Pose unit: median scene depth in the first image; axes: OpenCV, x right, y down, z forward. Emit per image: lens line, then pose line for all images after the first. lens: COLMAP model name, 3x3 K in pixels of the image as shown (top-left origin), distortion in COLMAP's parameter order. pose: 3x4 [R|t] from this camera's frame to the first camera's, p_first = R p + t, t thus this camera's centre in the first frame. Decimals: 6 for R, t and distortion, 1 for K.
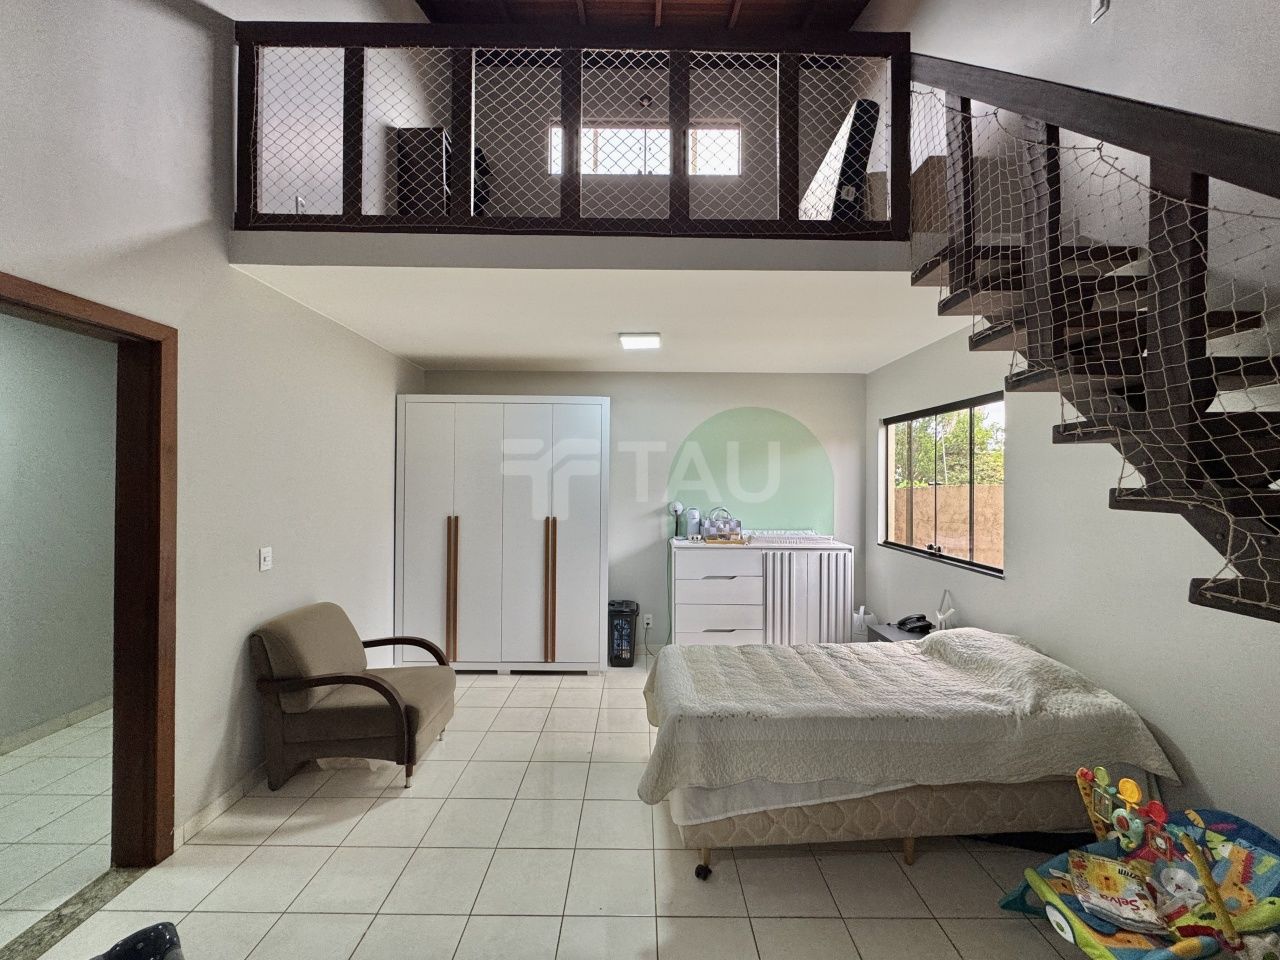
lens RADIAL K [[513.3, 0, 640.7], [0, 513.3, 477.5], [0, 0, 1]] dist [-0.003431, -0.000139]
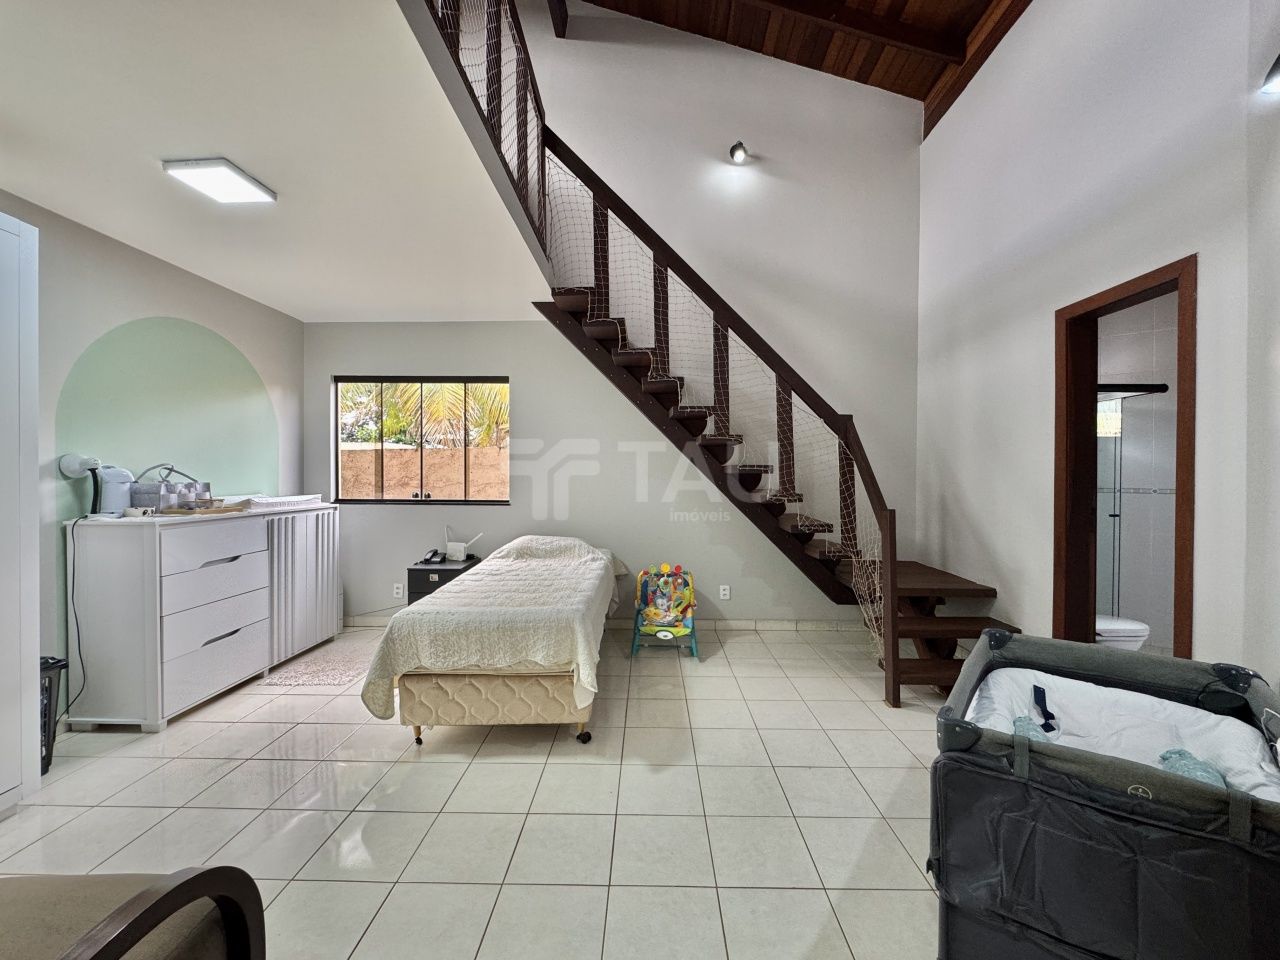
lens RADIAL K [[513.3, 0, 640.7], [0, 513.3, 477.5], [0, 0, 1]] dist [-0.003431, -0.000139]
pose [[0.025986, -0.015564, 0.999541, -0.528865], [-0.008805, 0.999836, 0.015797, 0.064431], [-0.999624, -0.009211, 0.025845, 0.407766]]
